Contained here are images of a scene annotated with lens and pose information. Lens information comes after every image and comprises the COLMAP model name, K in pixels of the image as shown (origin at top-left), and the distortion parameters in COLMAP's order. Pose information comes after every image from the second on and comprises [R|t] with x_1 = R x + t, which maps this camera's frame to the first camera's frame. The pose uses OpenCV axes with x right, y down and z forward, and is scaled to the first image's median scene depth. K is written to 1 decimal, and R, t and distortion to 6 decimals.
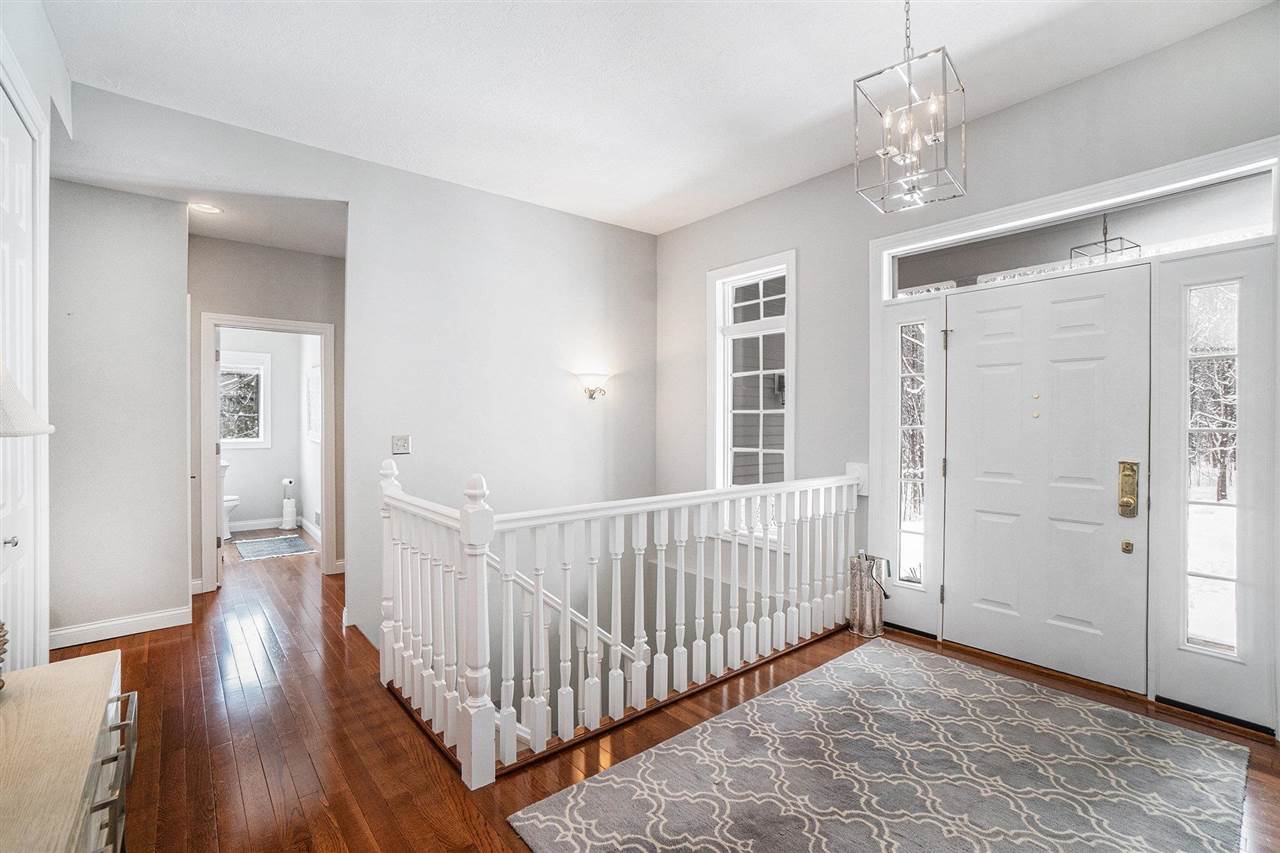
lens RADIAL K [[574.2, 0, 640.0], [0, 574.2, 426.5], [0, 0, 1]] dist [-0.000479, 0.000033]
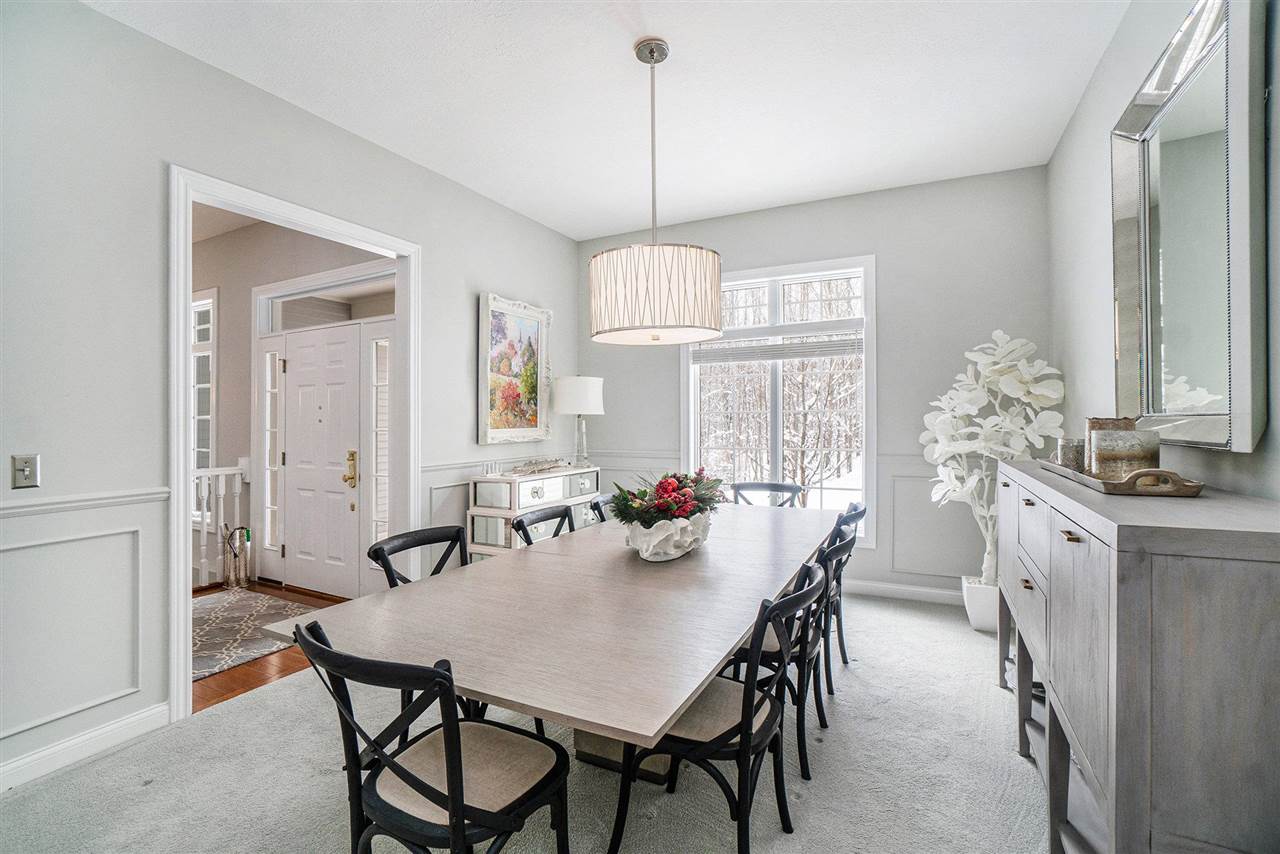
lens RADIAL K [[574.2, 0, 640.0], [0, 574.2, 427.0], [0, 0, 1]] dist [-0.000479, 0.000033]
pose [[0.942300, -0.001660, 0.334766, 0.840248], [0.004733, 0.999954, -0.008364, 0.009850], [-0.334736, 0.009466, 0.942264, -0.564164]]
